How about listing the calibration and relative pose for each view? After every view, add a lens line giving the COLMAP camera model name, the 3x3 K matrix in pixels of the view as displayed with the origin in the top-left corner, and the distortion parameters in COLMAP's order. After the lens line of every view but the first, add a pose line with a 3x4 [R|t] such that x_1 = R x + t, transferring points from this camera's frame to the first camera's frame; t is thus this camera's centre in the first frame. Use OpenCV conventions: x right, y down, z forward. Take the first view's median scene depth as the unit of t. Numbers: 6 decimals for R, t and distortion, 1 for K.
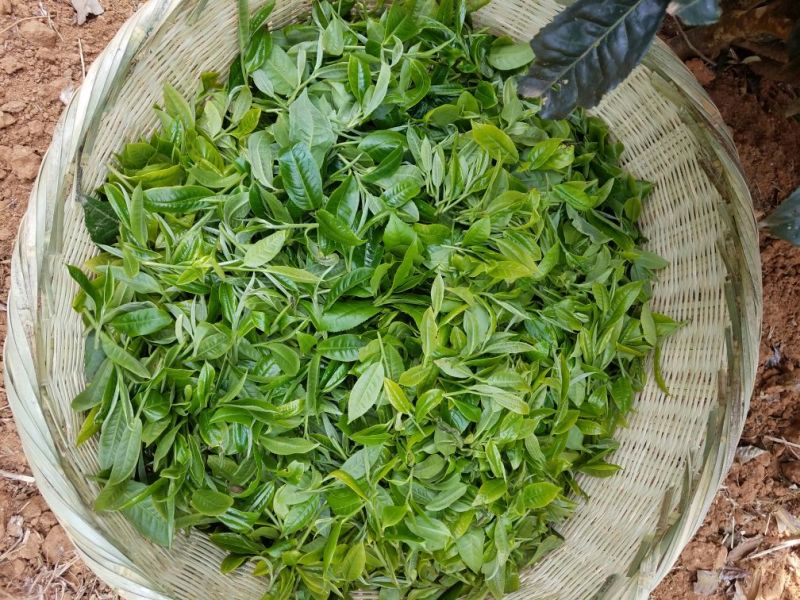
lens RADIAL K [[646.2, 0, 401.5], [0, 646.2, 289.8], [0, 0, 1]] dist [0.215089, -0.399651]
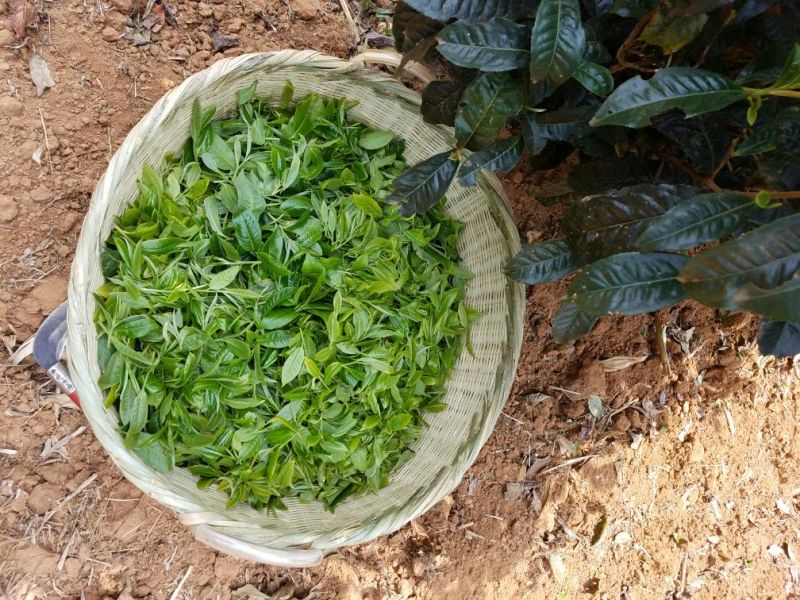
lens RADIAL K [[646.2, 0, 401.5], [0, 646.2, 289.8], [0, 0, 1]] dist [0.215089, -0.399651]
pose [[0.973555, -0.029135, 0.226589, -0.142153], [0.023671, 0.999361, 0.026794, -0.060823], [-0.227224, -0.020722, 0.973622, -0.561155]]
